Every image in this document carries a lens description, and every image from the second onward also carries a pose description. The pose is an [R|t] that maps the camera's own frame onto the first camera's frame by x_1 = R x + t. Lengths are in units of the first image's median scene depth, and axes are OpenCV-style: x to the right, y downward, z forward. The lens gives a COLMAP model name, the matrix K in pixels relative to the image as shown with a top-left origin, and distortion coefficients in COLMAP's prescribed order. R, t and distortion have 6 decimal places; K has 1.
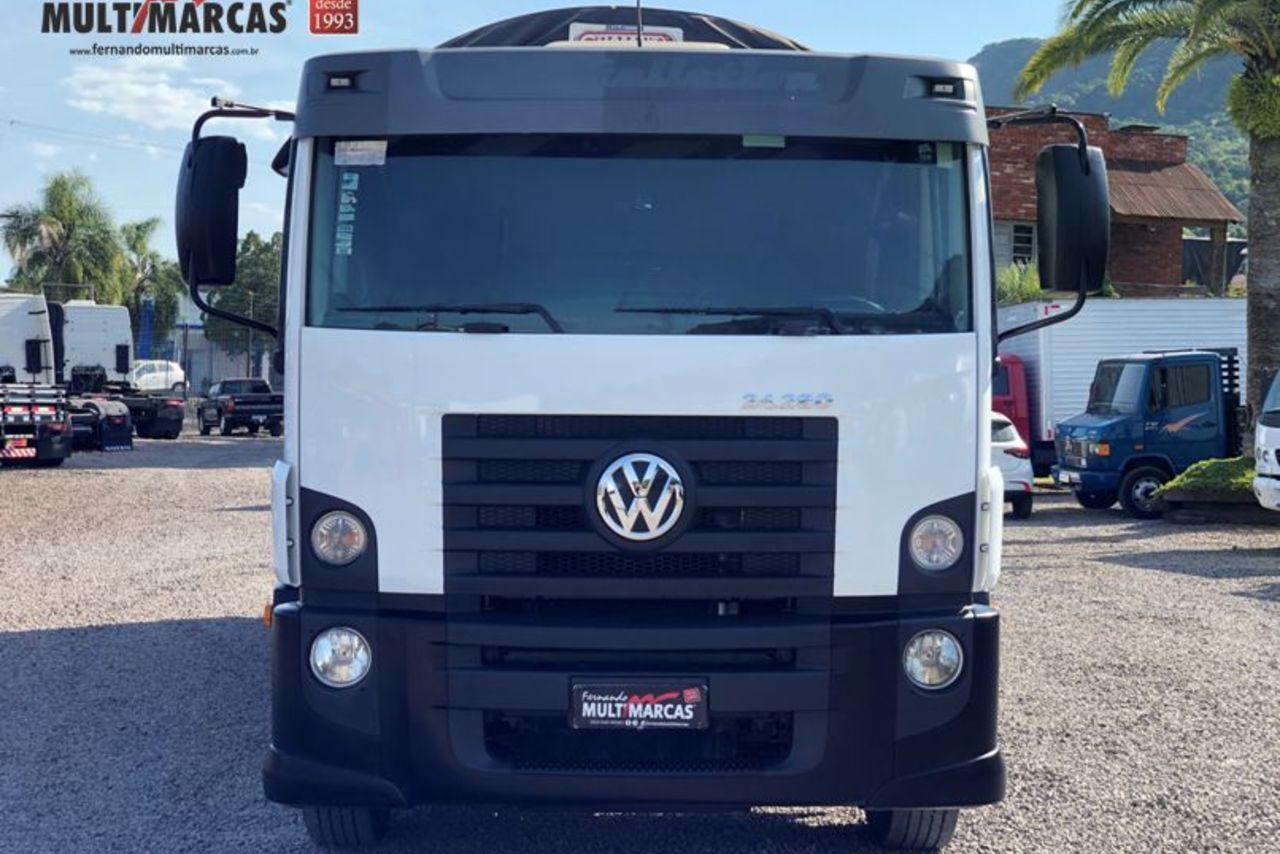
lens RADIAL K [[1942.4, 0, 640.0], [0, 1942.4, 427.0], [0, 0, 1]] dist [0.039442, 0.121682]
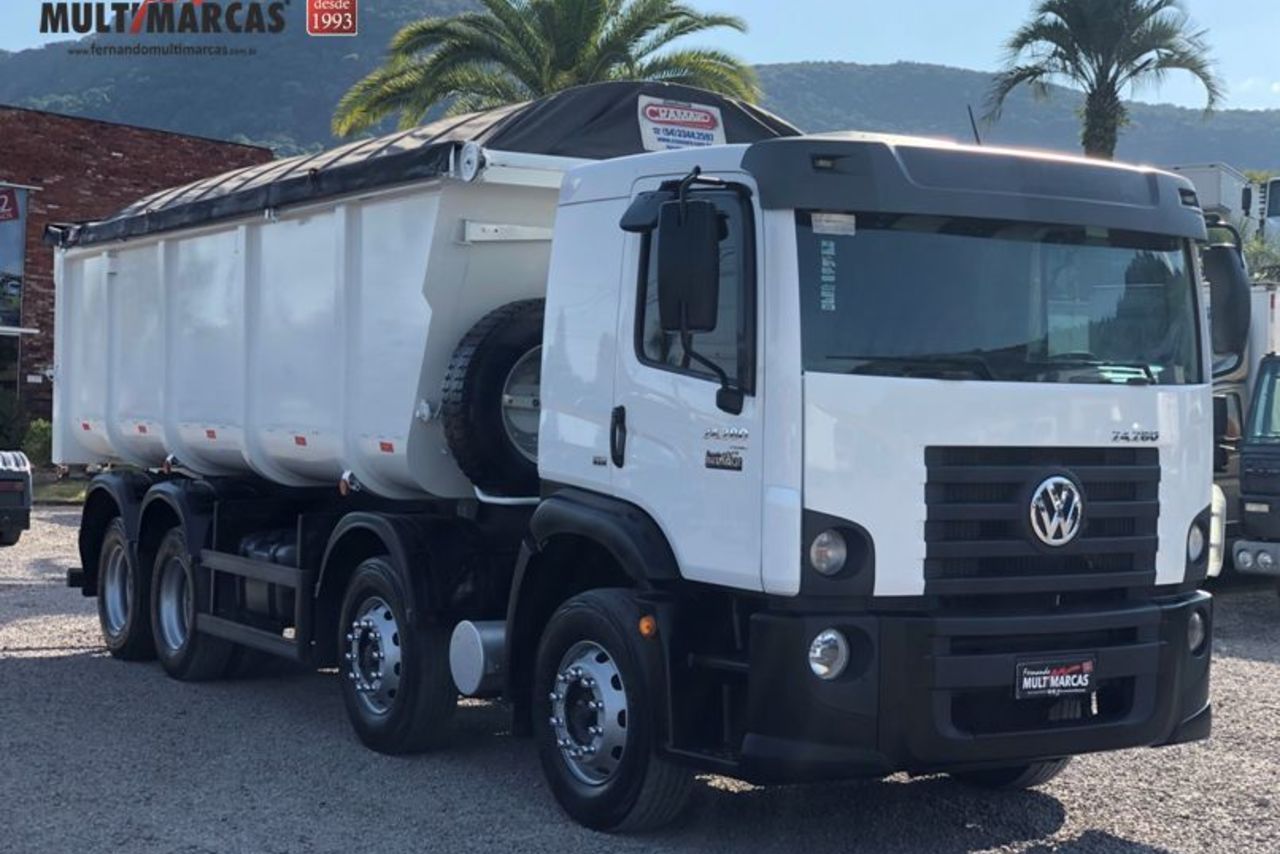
lens RADIAL K [[1942.4, 0, 640.0], [0, 1942.4, 427.0], [0, 0, 1]] dist [0.039442, 0.121682]
pose [[0.862872, 0.002541, 0.505416, -0.860995], [0.002878, 0.999946, -0.009942, -0.006834], [-0.505414, 0.010034, 0.862819, 0.046436]]
